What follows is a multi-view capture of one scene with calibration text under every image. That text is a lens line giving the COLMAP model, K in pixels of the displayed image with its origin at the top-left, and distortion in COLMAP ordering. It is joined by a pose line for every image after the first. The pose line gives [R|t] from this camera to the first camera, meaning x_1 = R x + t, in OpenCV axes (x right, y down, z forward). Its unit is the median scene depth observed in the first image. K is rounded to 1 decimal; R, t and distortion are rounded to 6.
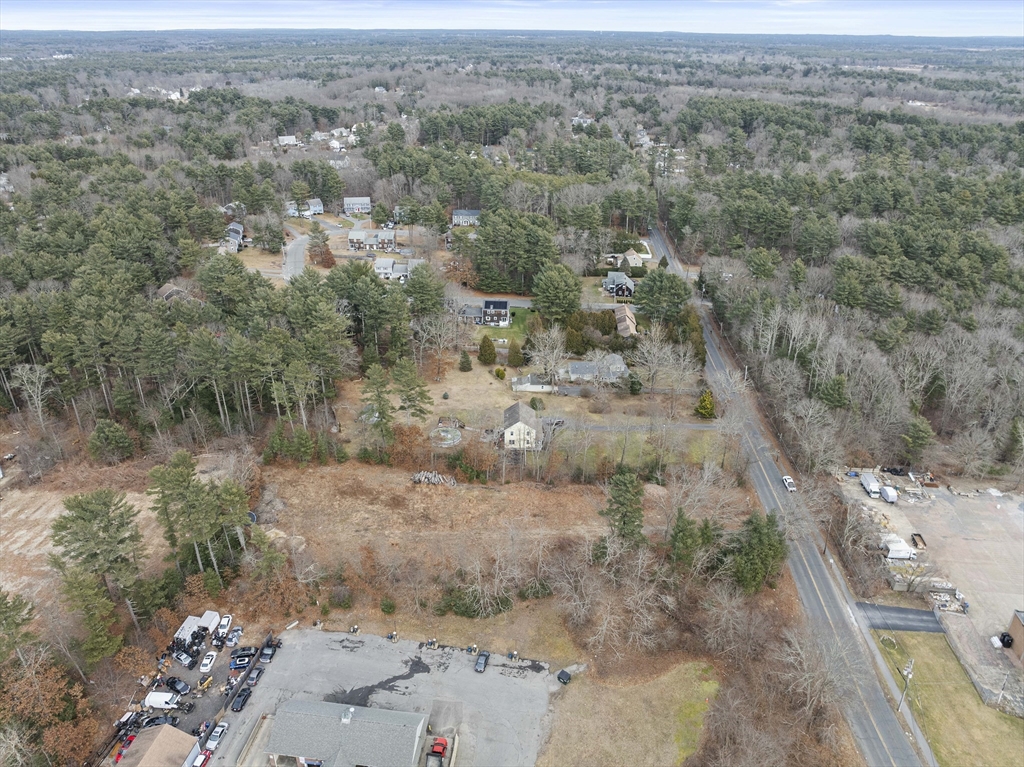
lens RADIAL K [[726.3, 0, 510.0], [0, 726.3, 383.3], [0, 0, 1]] dist [-0.066118, 0.038665]
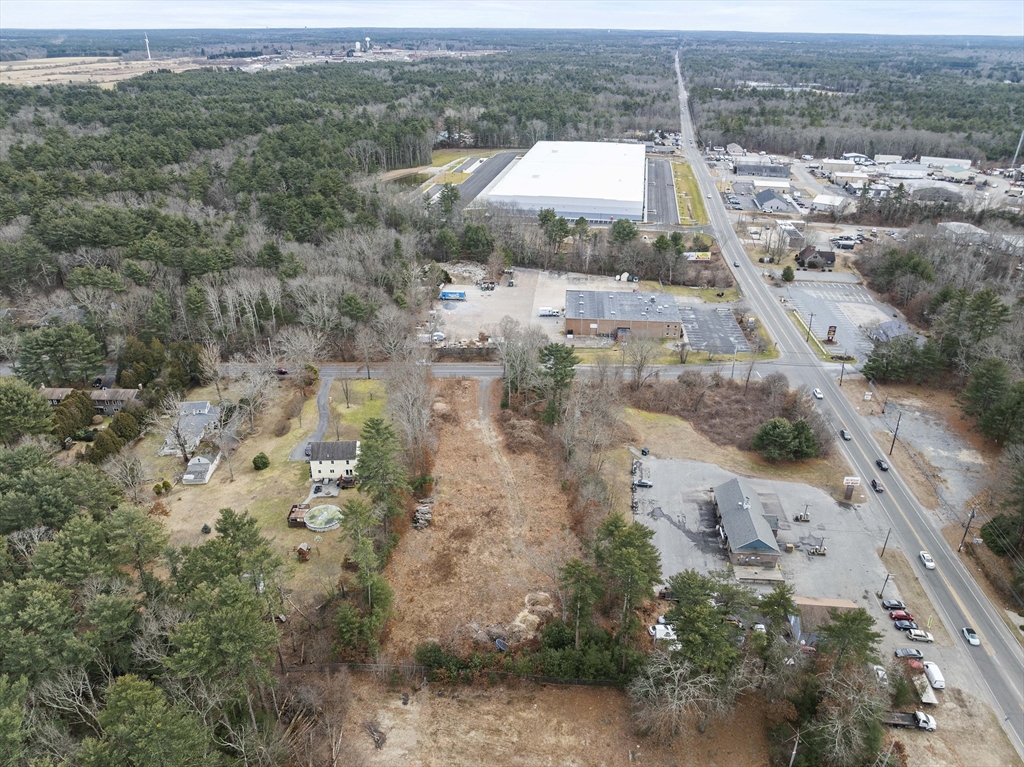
lens RADIAL K [[721.5, 0, 512.0], [0, 721.5, 383.5], [0, 0, 1]] dist [-0.046697, 0.019452]
pose [[-0.054423, -0.453043, 0.889826, -1.140522], [0.437500, 0.790234, 0.429096, -0.458108], [-0.897570, 0.412652, 0.155199, 0.910182]]
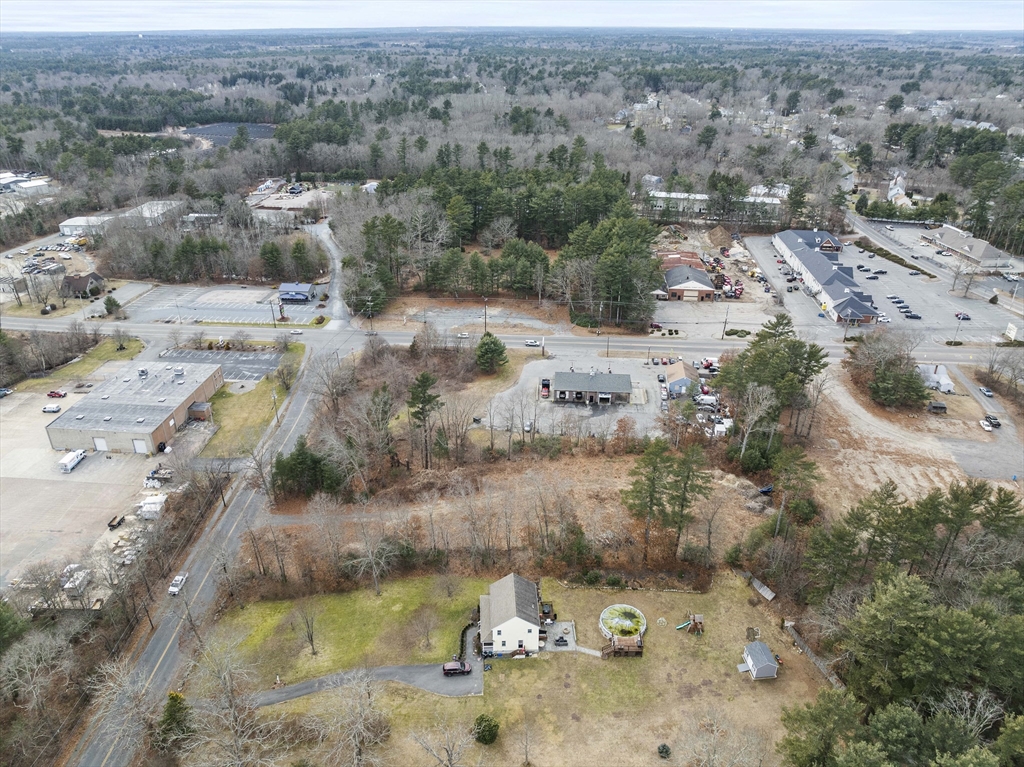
lens RADIAL K [[721.5, 0, 512.0], [0, 721.5, 383.5], [0, 0, 1]] dist [-0.046697, 0.019452]
pose [[-0.998987, 0.015395, -0.042283, 0.059771], [-0.024629, 0.599356, 0.800104, -0.891632], [0.037660, 0.800335, -0.598370, 1.810891]]
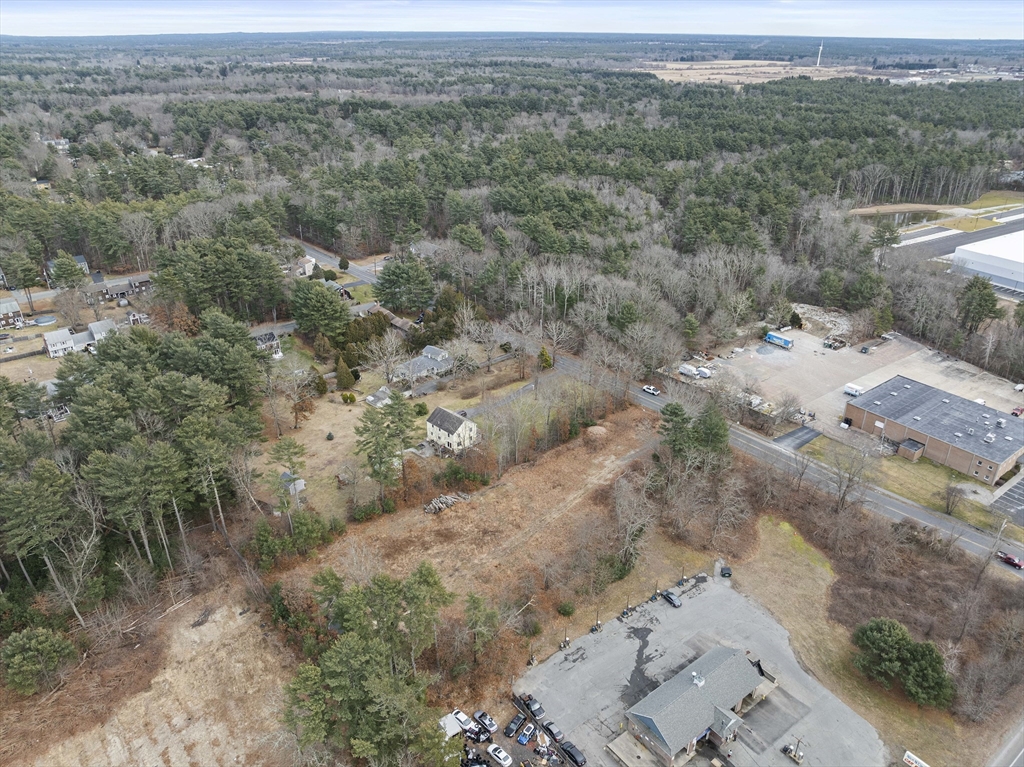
lens RADIAL K [[726.3, 0, 510.0], [0, 726.3, 383.3], [0, 0, 1]] dist [-0.066118, 0.038665]
pose [[0.710008, -0.315088, 0.629769, -0.793349], [0.314452, 0.942058, 0.116817, -0.133038], [-0.630086, 0.115091, 0.767949, 0.257411]]
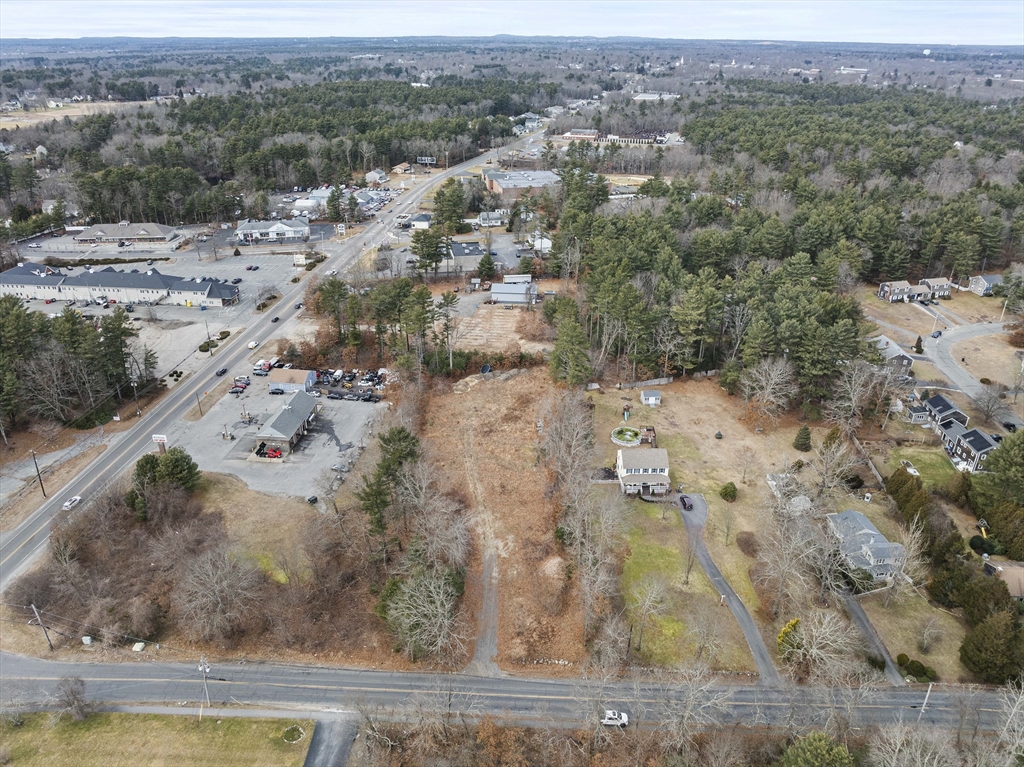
lens RADIAL K [[726.3, 0, 510.0], [0, 726.3, 383.3], [0, 0, 1]] dist [-0.066118, 0.038665]
pose [[0.022458, 0.431033, -0.902057, 1.164564], [-0.450135, 0.810012, 0.375844, -0.432153], [0.892678, 0.397607, 0.212214, 0.907252]]
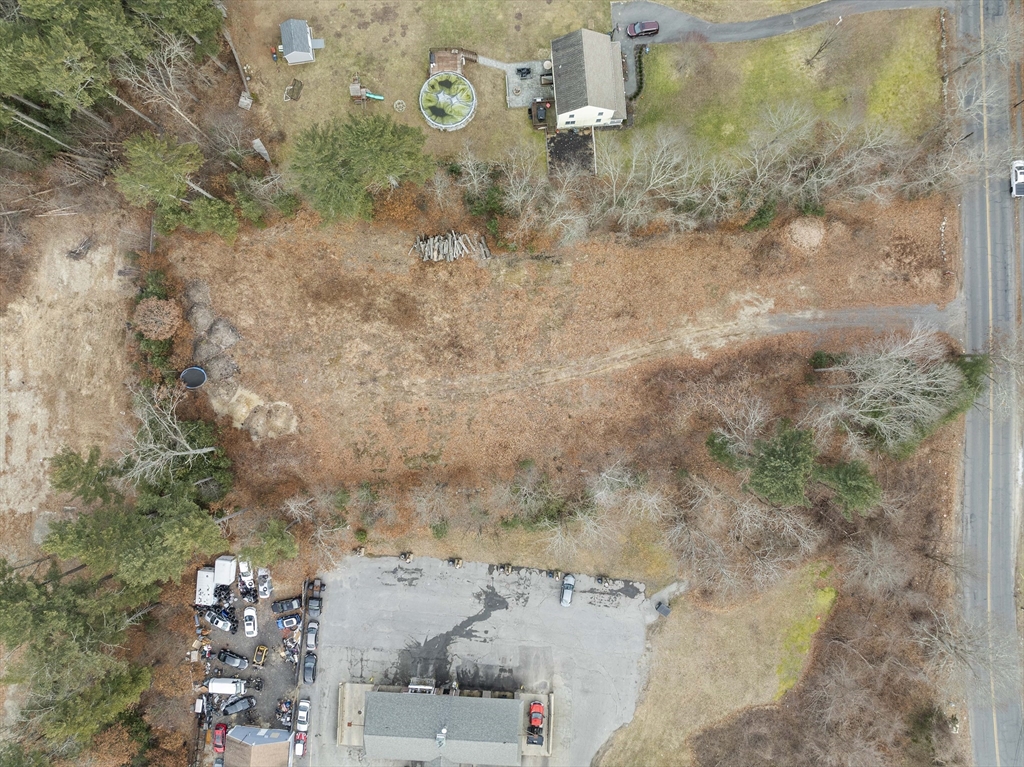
lens RADIAL K [[721.5, 0, 512.0], [0, 721.5, 383.5], [0, 0, 1]] dist [-0.046697, 0.019452]
pose [[0.997123, -0.074759, -0.012493, -0.073165], [0.044547, 0.444674, 0.894584, -0.478201], [-0.061323, -0.892567, 0.446725, 0.823245]]
